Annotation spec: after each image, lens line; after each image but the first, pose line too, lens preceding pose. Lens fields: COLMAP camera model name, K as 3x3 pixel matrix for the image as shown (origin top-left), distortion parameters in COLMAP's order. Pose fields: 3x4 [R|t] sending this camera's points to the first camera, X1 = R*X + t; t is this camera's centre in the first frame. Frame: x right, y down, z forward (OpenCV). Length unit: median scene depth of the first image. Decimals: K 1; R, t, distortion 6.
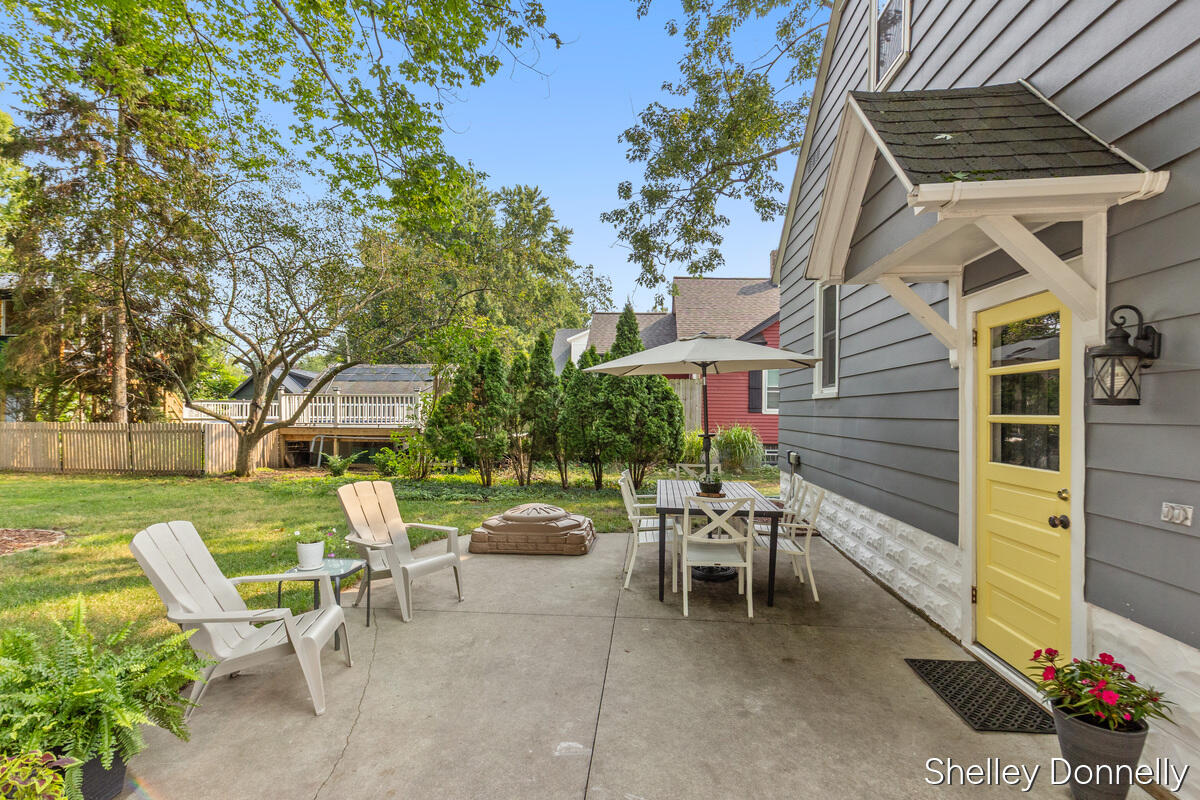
lens RADIAL K [[543.4, 0, 610.5], [0, 543.4, 408.4], [0, 0, 1]] dist [0.001546, 0.000241]
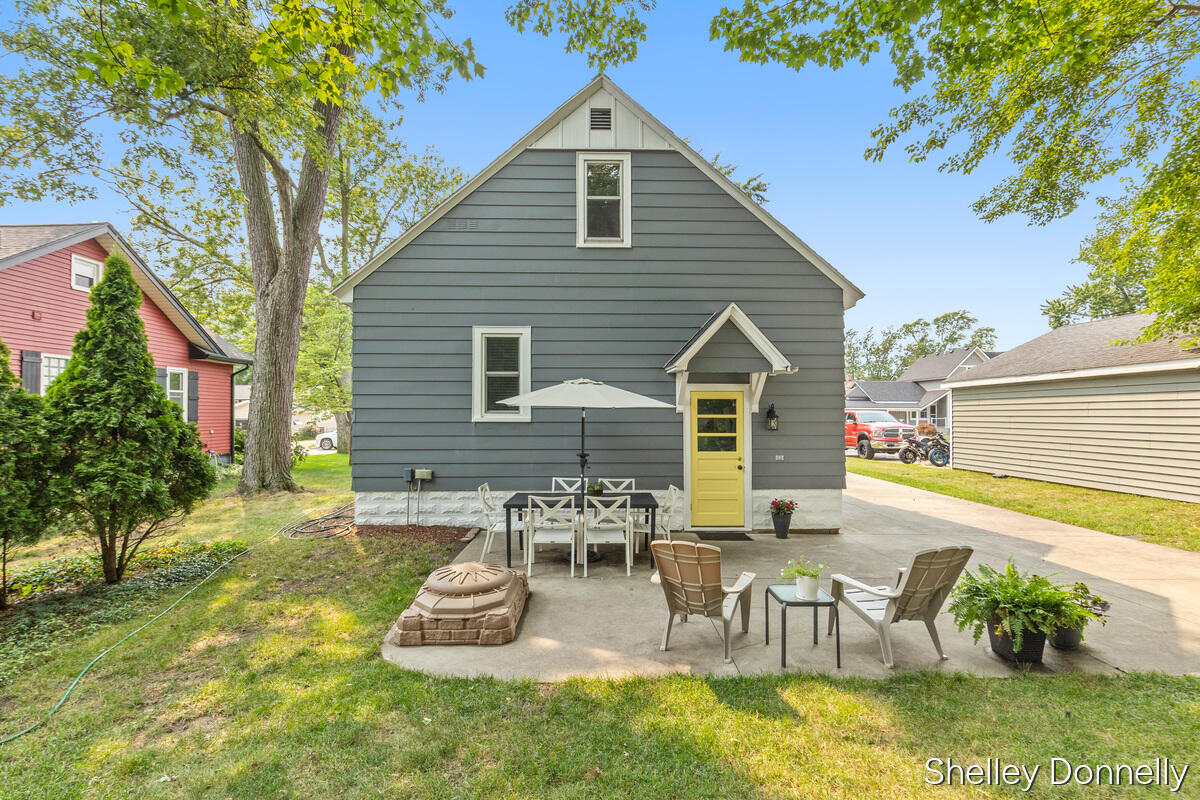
lens RADIAL K [[543.4, 0, 610.5], [0, 543.4, 408.4], [0, 0, 1]] dist [0.001546, 0.000241]
pose [[-0.094531, 0.008755, 0.995483, -2.049290], [-0.003659, 0.999952, -0.009142, -0.091387], [-0.995515, -0.004507, -0.094494, 1.908147]]
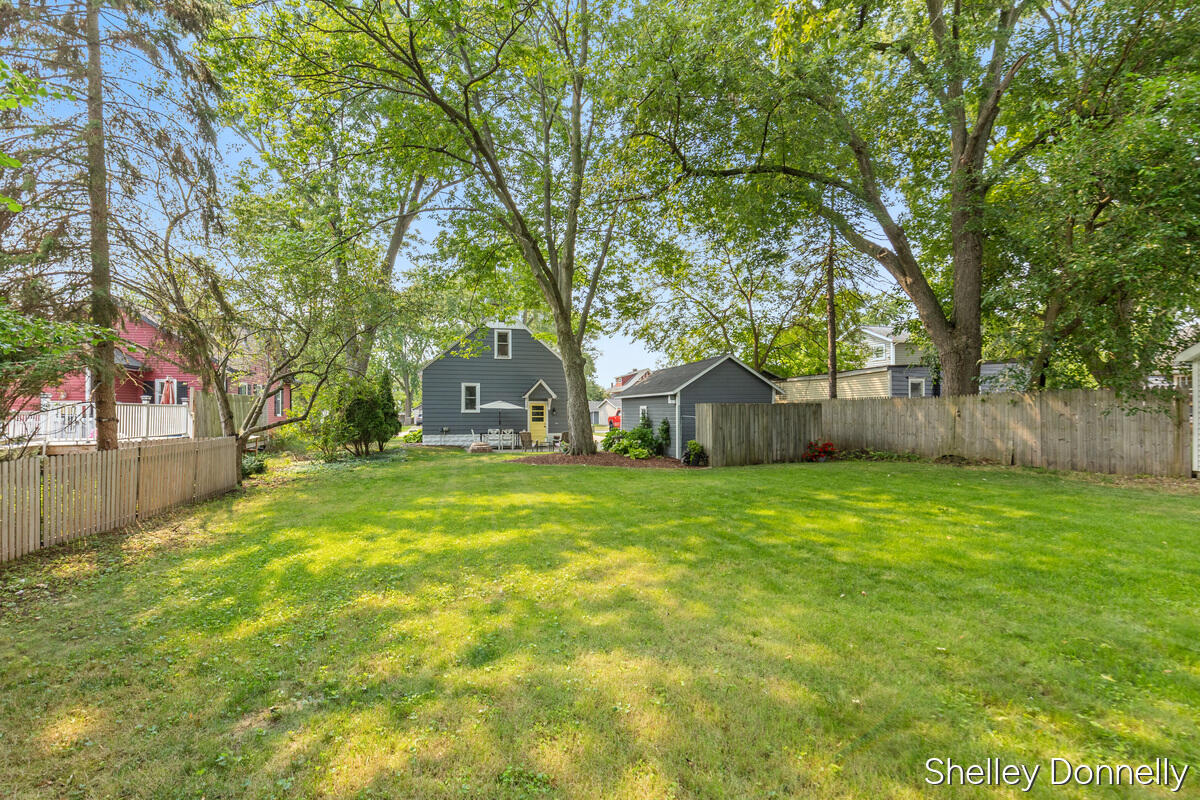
lens RADIAL K [[543.4, 0, 610.5], [0, 543.4, 408.4], [0, 0, 1]] dist [0.001546, 0.000241]
pose [[-0.350081, 0.003390, 0.936713, -8.704190], [-0.003878, 0.999980, -0.005069, -0.081209], [-0.936711, -0.005407, -0.350061, 3.235902]]
